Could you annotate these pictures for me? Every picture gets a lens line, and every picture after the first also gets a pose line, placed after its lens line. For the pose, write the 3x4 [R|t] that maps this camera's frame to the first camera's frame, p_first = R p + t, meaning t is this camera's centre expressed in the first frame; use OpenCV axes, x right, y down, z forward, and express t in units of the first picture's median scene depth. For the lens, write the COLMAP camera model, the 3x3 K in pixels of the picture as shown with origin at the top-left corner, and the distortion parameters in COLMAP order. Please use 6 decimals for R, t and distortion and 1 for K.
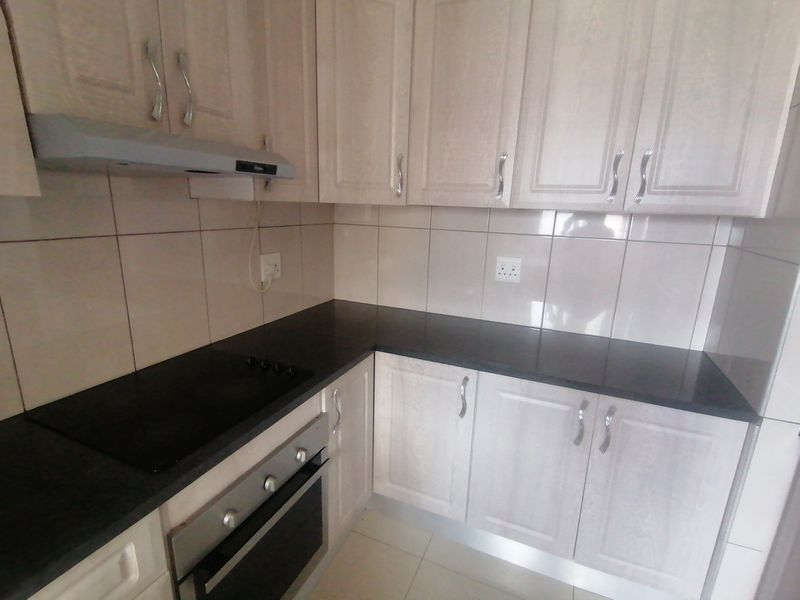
lens RADIAL K [[399.0, 0, 401.8], [0, 399.0, 299.1], [0, 0, 1]] dist [0.024438, -0.011475]
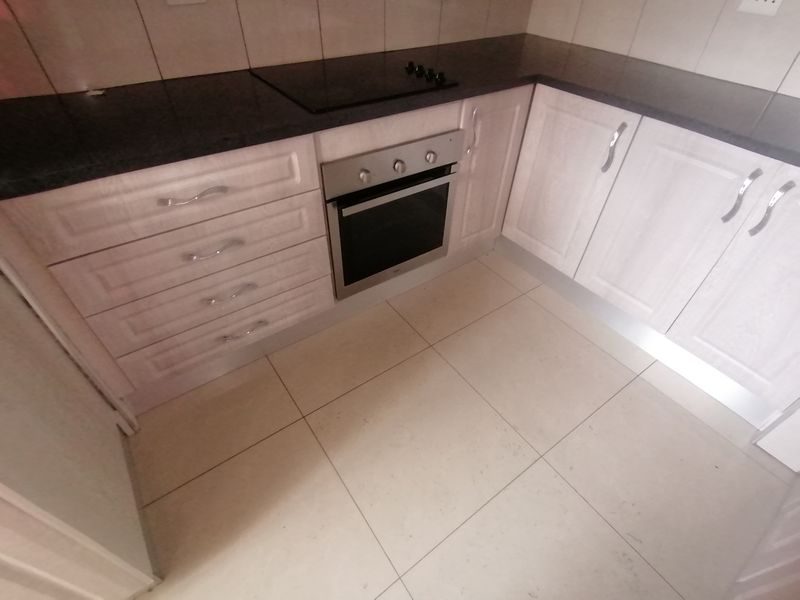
lens RADIAL K [[399.0, 0, 398.4], [0, 399.0, 303.4], [0, 0, 1]] dist [0.024438, -0.011475]
pose [[0.859664, 0.342942, -0.378641, 0.211089], [-0.116362, 0.853148, 0.508525, 0.145564], [0.497432, -0.393101, 0.773326, -0.088700]]
